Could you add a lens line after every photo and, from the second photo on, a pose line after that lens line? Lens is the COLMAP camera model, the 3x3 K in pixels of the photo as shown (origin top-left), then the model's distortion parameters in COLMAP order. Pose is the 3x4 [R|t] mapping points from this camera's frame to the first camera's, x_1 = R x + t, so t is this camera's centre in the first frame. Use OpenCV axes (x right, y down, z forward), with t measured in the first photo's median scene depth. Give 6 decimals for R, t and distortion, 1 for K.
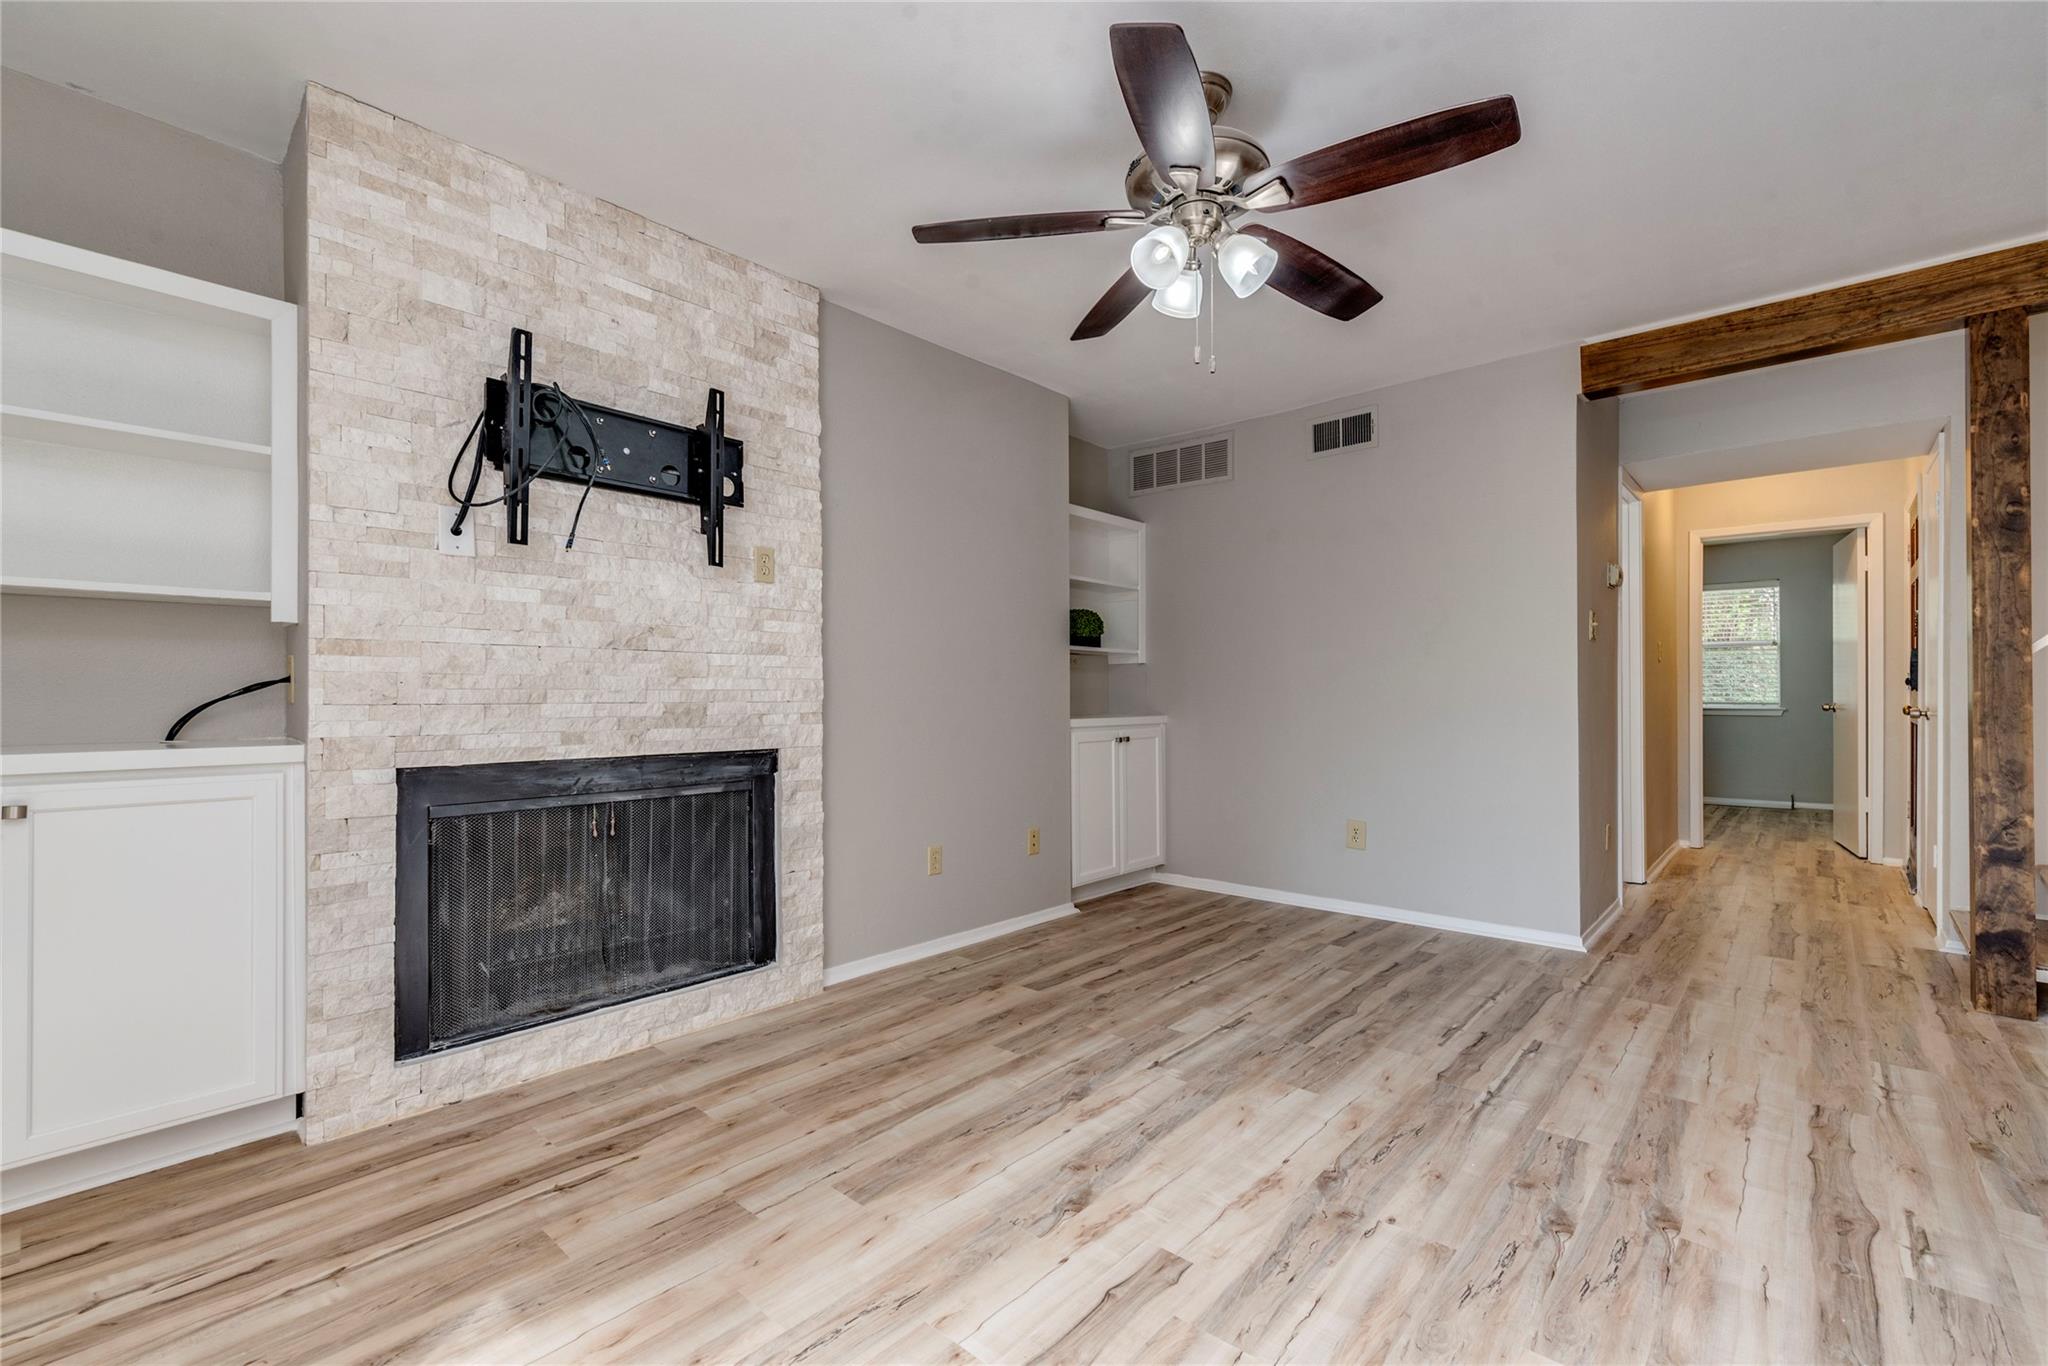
lens RADIAL K [[890.5, 0, 1024.4], [0, 890.5, 687.3], [0, 0, 1]] dist [0.001212, -0.000934]
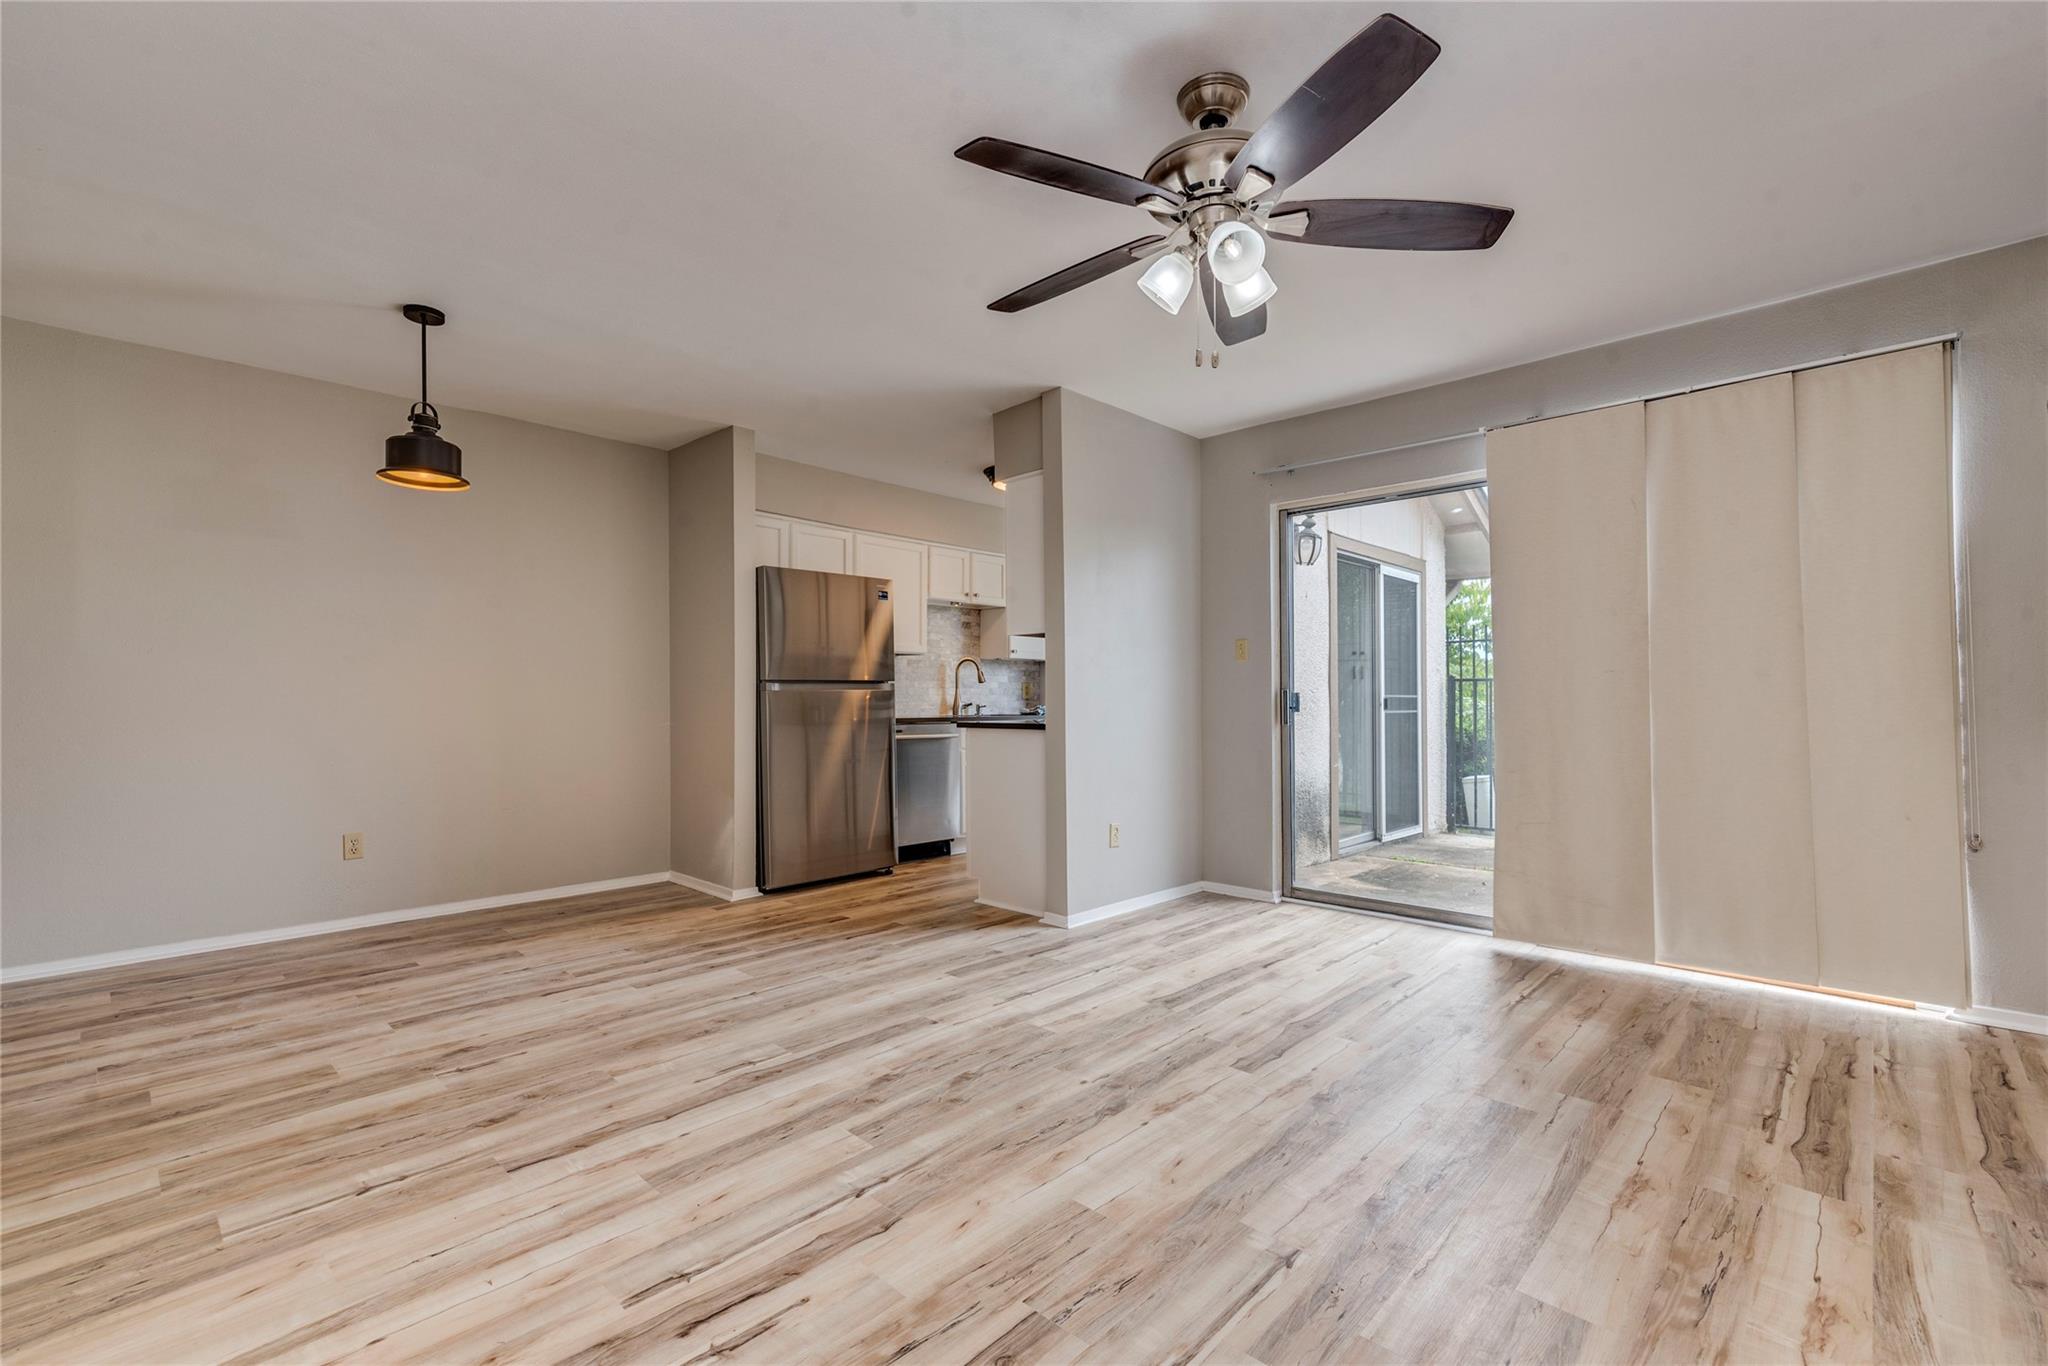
lens RADIAL K [[890.5, 0, 1029.6], [0, 890.5, 687.7], [0, 0, 1]] dist [0.001212, -0.000934]
pose [[-0.999617, 0.003009, 0.027516, 0.311484], [0.002435, 0.999780, -0.020850, 0.013756], [-0.027573, -0.020775, -0.999404, 1.629857]]
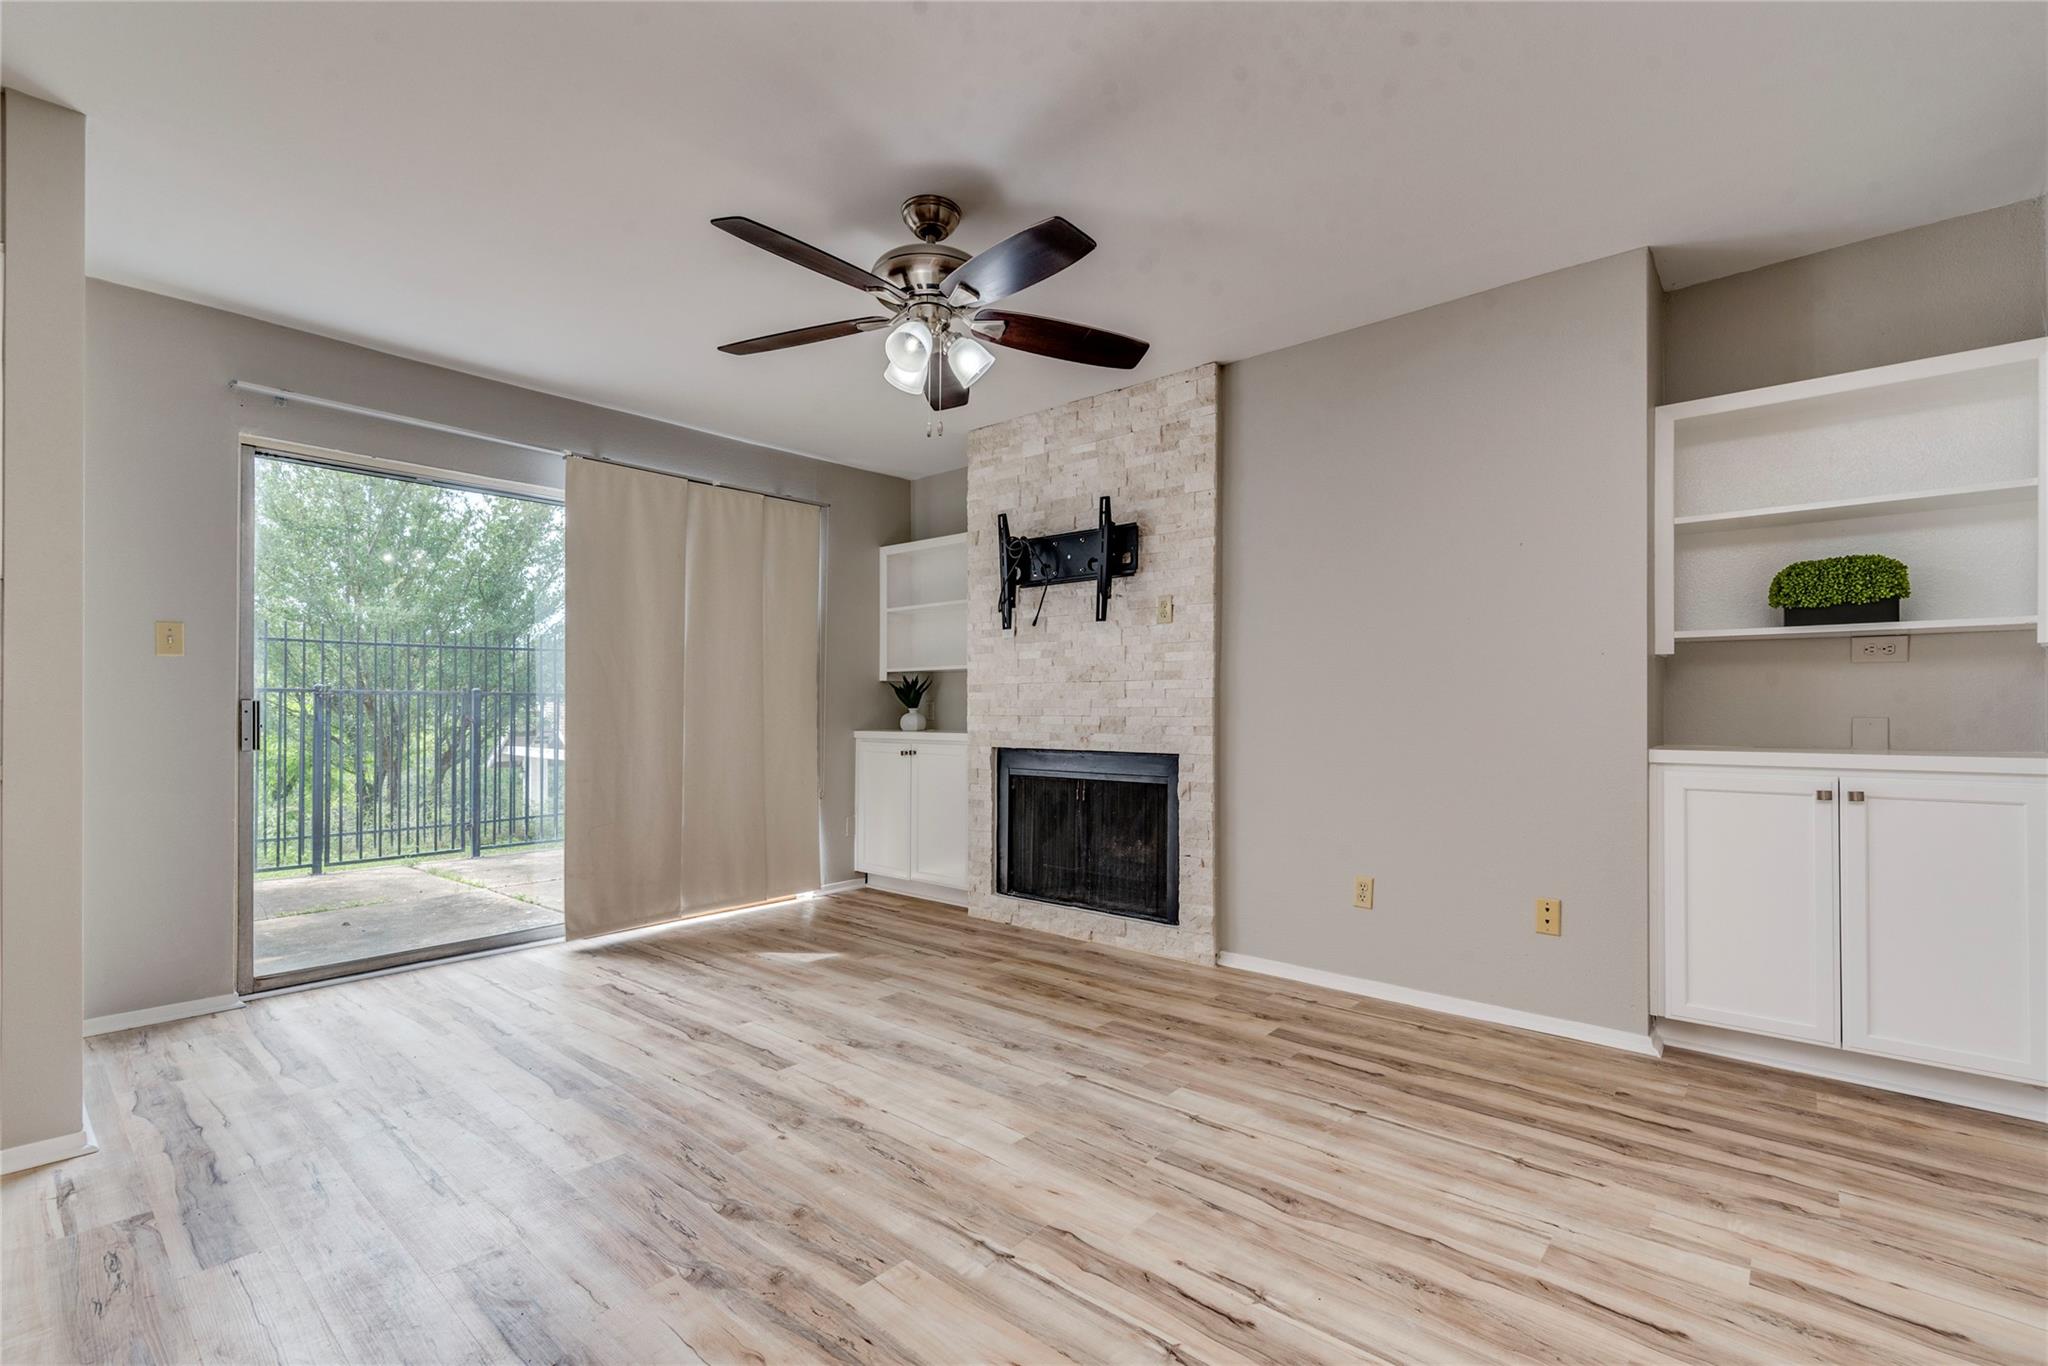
lens RADIAL K [[890.5, 0, 1034.3], [0, 890.5, 699.1], [0, 0, 1]] dist [0.001212, -0.000934]
pose [[0.018555, -0.009404, -0.999784, 1.139217], [0.009985, 0.999908, -0.009220, 0.001432], [0.999778, -0.009812, 0.018647, 0.912029]]
